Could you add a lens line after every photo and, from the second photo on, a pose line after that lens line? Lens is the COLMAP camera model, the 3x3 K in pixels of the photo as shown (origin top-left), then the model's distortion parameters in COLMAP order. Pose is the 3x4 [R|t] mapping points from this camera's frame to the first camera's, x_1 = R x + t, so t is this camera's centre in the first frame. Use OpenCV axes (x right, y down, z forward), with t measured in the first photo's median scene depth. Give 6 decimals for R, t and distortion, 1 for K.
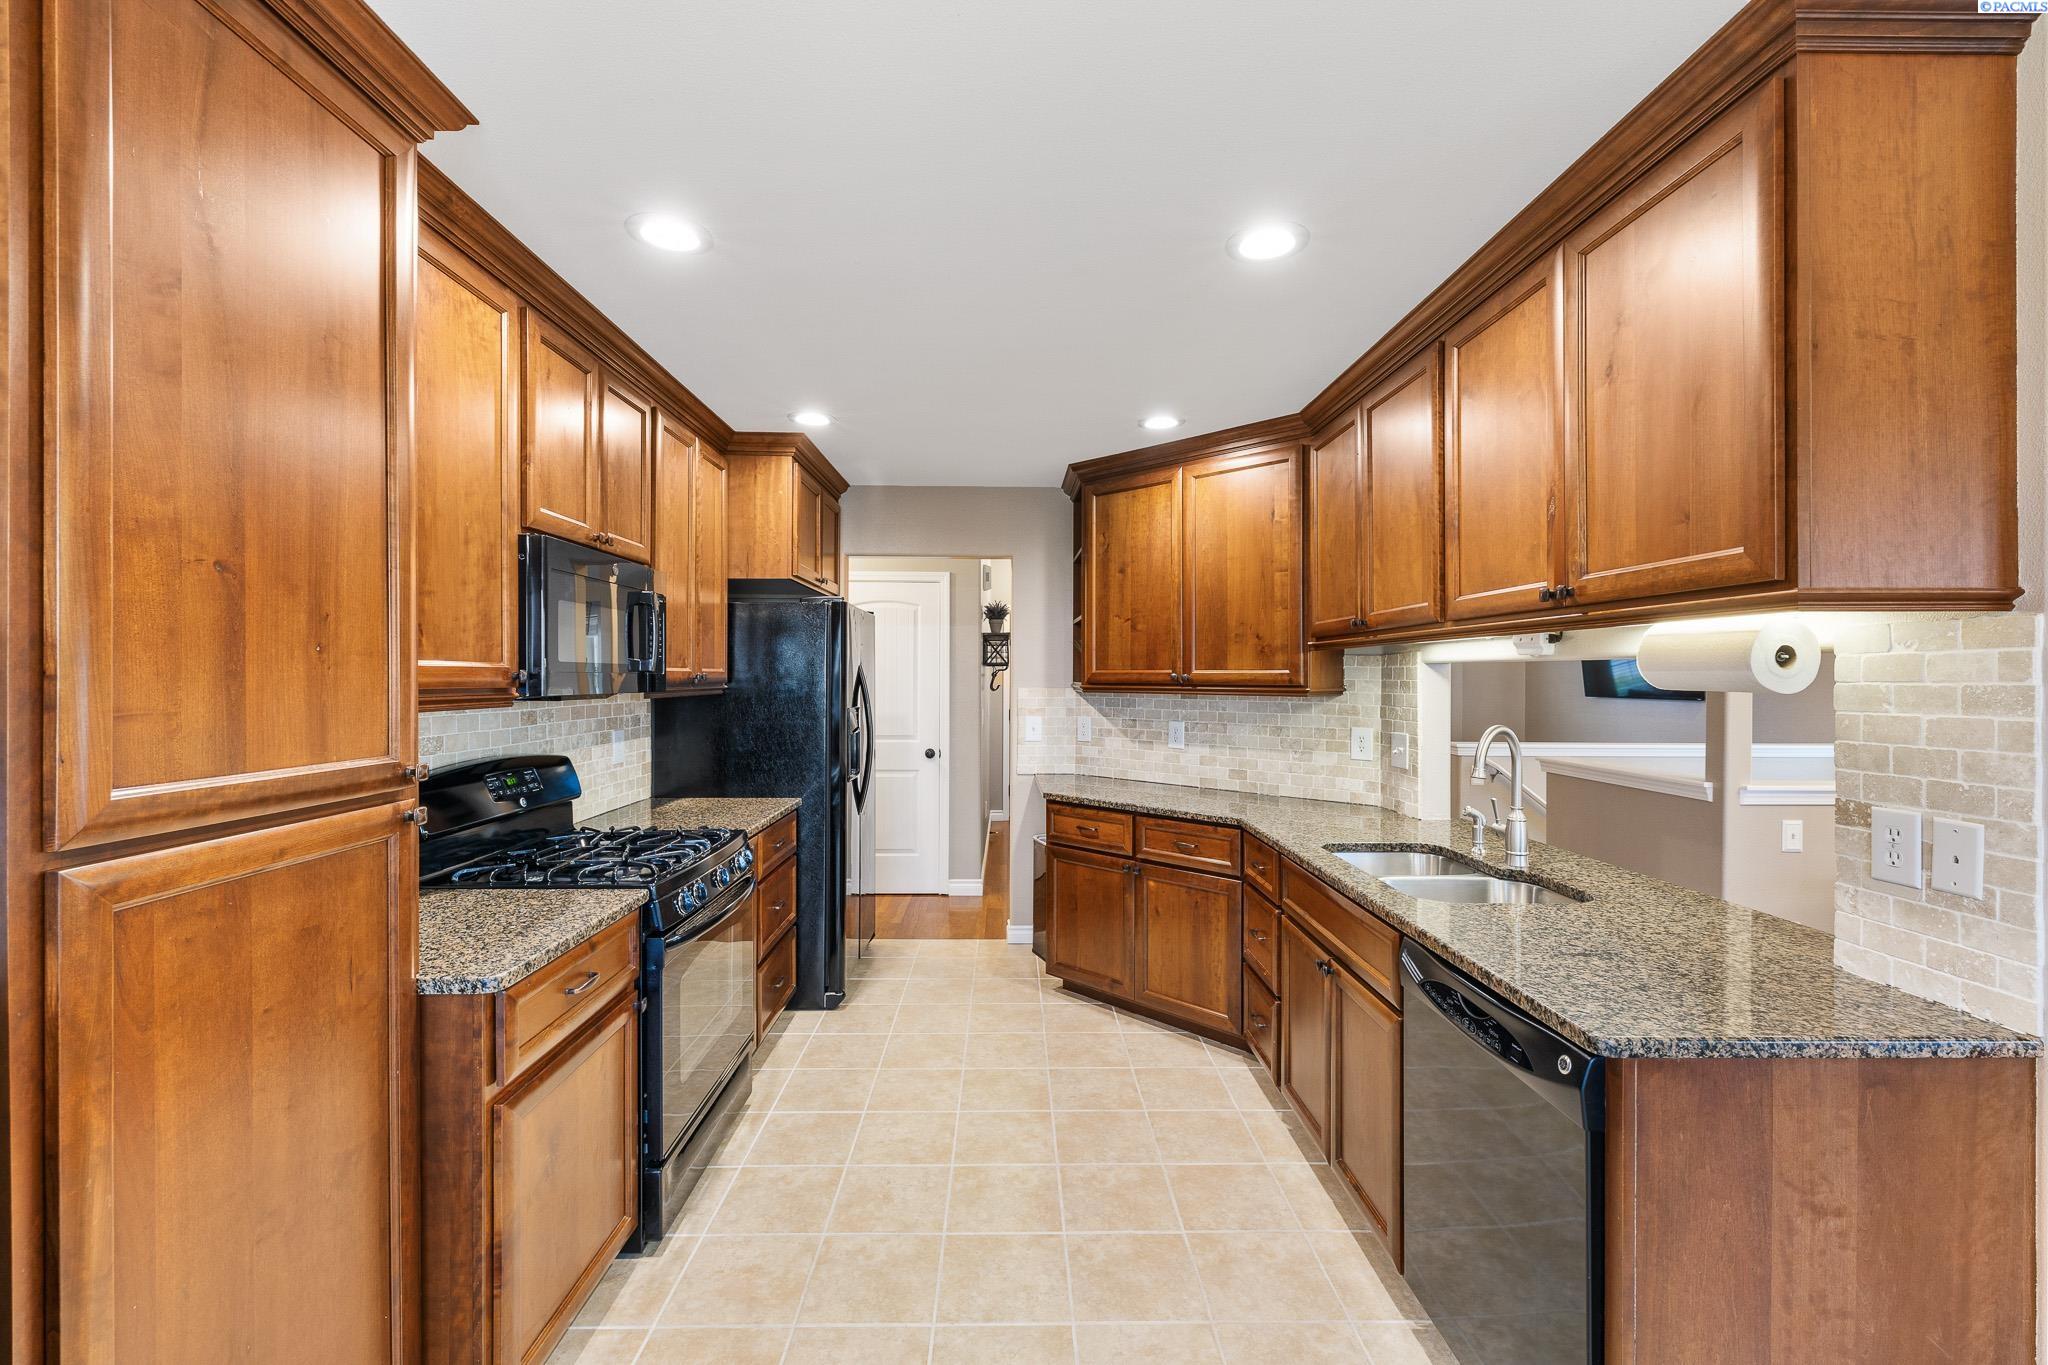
lens RADIAL K [[861.0, 0, 1025.5], [0, 861.0, 680.0], [0, 0, 1]] dist [-0.000914, 0.000305]
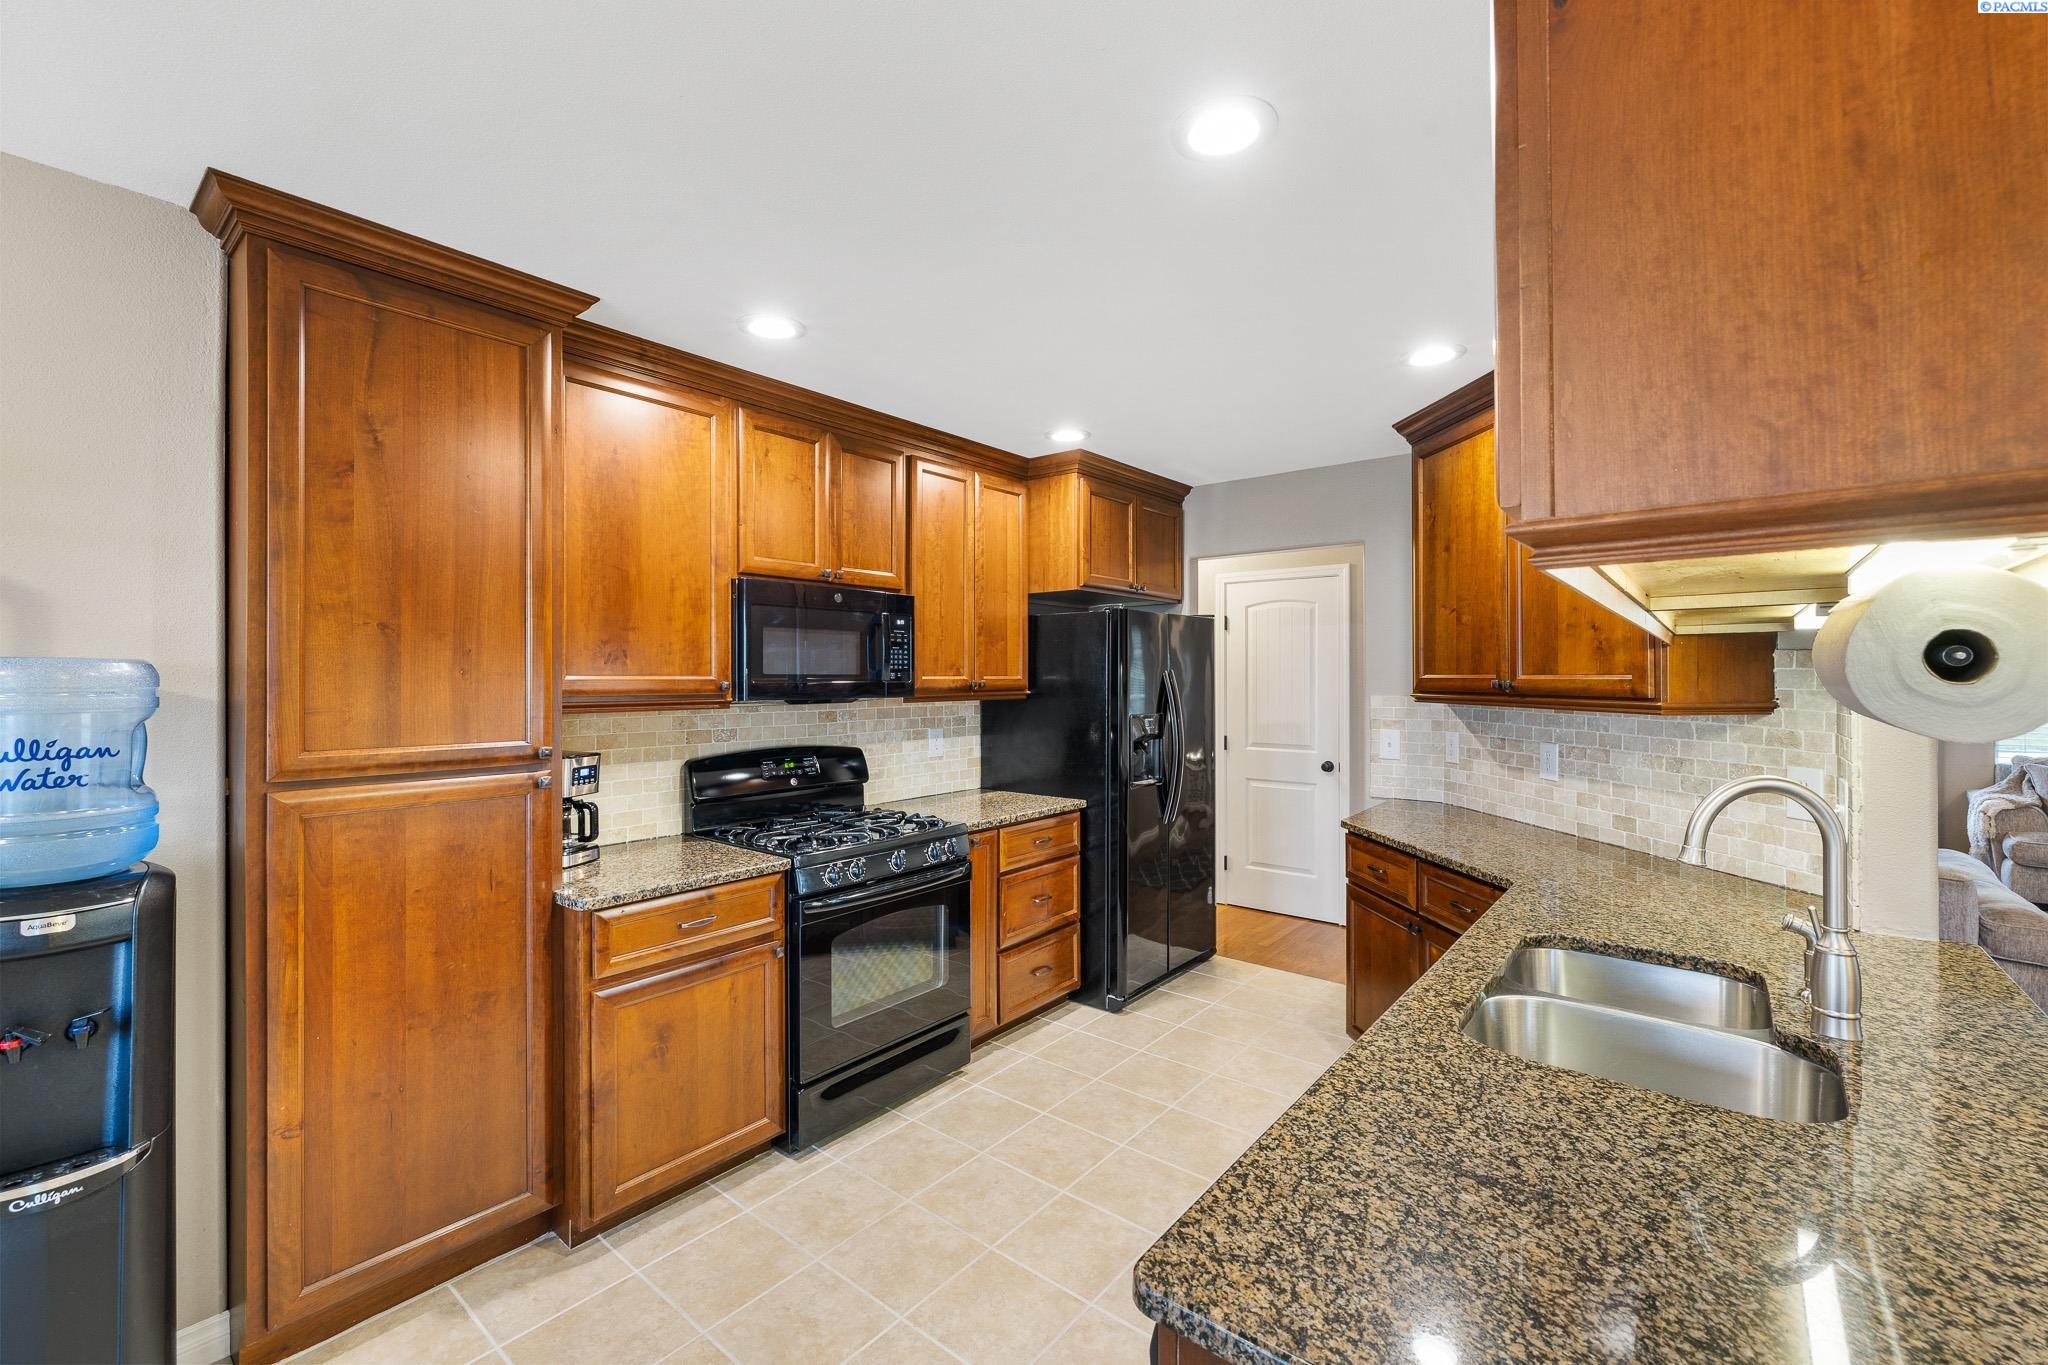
lens RADIAL K [[861.0, 0, 1023.5], [0, 861.0, 676.1], [0, 0, 1]] dist [-0.000914, 0.000305]
pose [[0.759734, -0.004148, -0.650221, 0.409697], [0.000556, 0.999983, -0.005729, -0.007528], [0.650234, 0.003991, 0.759724, 0.187501]]
